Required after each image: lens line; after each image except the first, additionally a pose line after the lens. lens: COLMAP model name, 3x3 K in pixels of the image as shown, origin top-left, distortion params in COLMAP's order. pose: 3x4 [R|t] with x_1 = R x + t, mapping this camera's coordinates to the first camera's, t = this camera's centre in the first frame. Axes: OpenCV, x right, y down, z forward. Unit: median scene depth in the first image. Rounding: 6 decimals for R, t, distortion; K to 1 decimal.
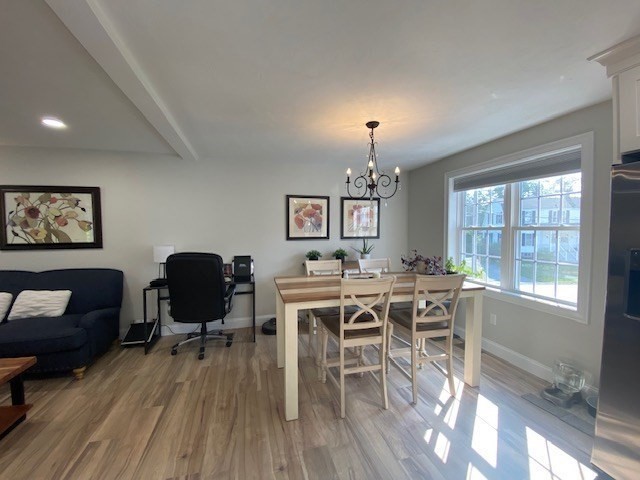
lens RADIAL K [[259.7, 0, 324.2], [0, 259.7, 241.0], [0, 0, 1]] dist [-0.019881, -0.002596]
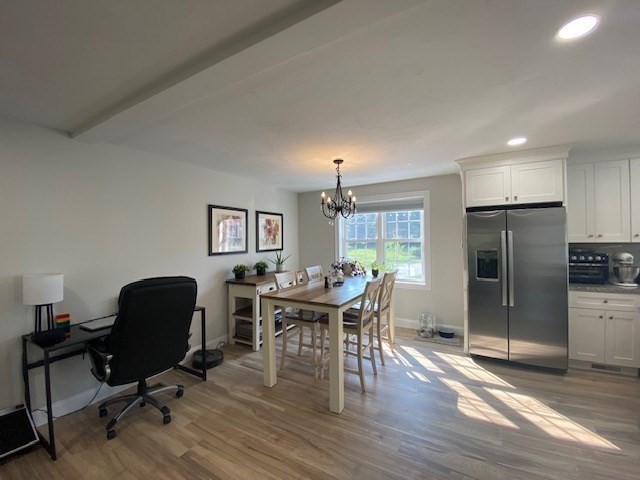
lens RADIAL K [[259.7, 0, 320.4], [0, 259.7, 242.6], [0, 0, 1]] dist [-0.019881, -0.002596]
pose [[0.707240, -0.016389, 0.706784, -0.641543], [0.037637, 0.999186, -0.014492, -0.027252], [-0.705971, 0.036851, 0.707281, 0.144603]]
